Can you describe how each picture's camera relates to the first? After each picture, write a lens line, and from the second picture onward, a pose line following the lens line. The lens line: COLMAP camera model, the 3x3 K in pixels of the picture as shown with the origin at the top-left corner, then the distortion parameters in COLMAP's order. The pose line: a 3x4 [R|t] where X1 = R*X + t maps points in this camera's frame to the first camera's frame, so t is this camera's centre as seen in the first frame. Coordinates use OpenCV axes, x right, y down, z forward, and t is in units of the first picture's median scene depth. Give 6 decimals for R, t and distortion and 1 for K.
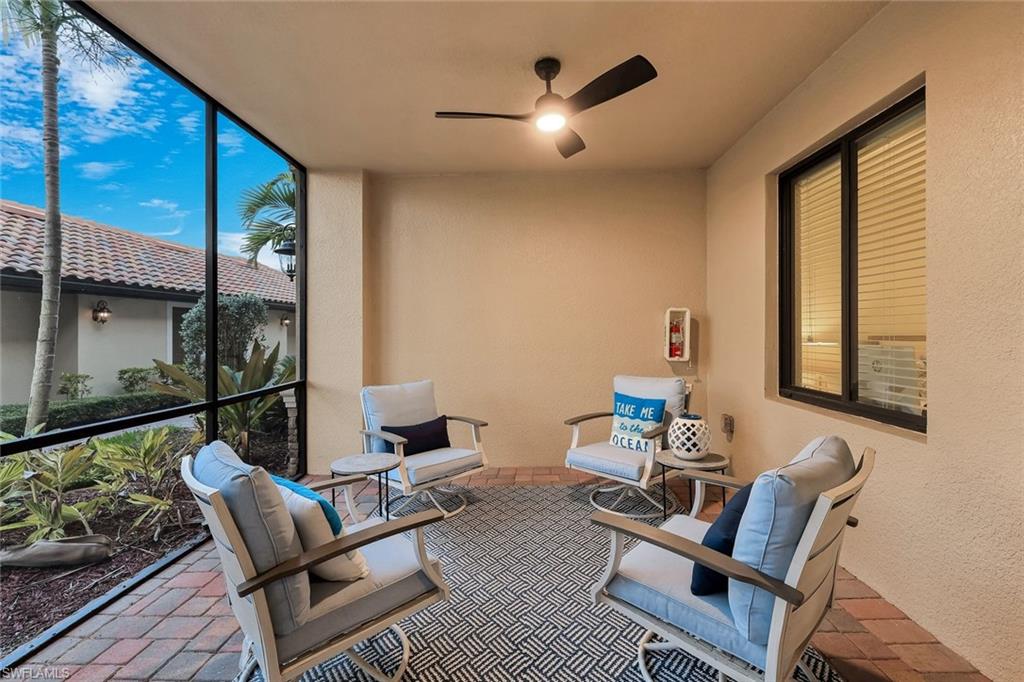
lens RADIAL K [[461.4, 0, 516.3], [0, 461.4, 338.0], [0, 0, 1]] dist [-0.001790, 0.000289]
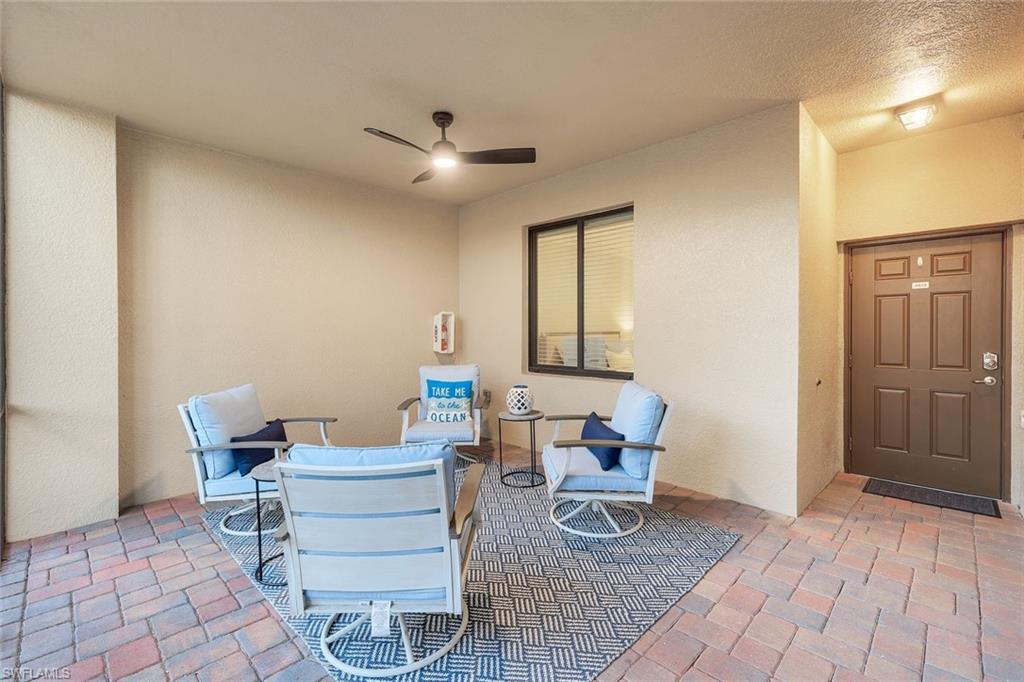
lens RADIAL K [[454.5, 0, 510.8], [0, 454.5, 340.1], [0, 0, 1]] dist [0.002618, 0.001564]
pose [[0.673001, -0.016184, 0.739464, -0.625093], [0.016934, 0.999836, 0.006471, 0.010839], [-0.739447, 0.008167, 0.673165, 0.029431]]
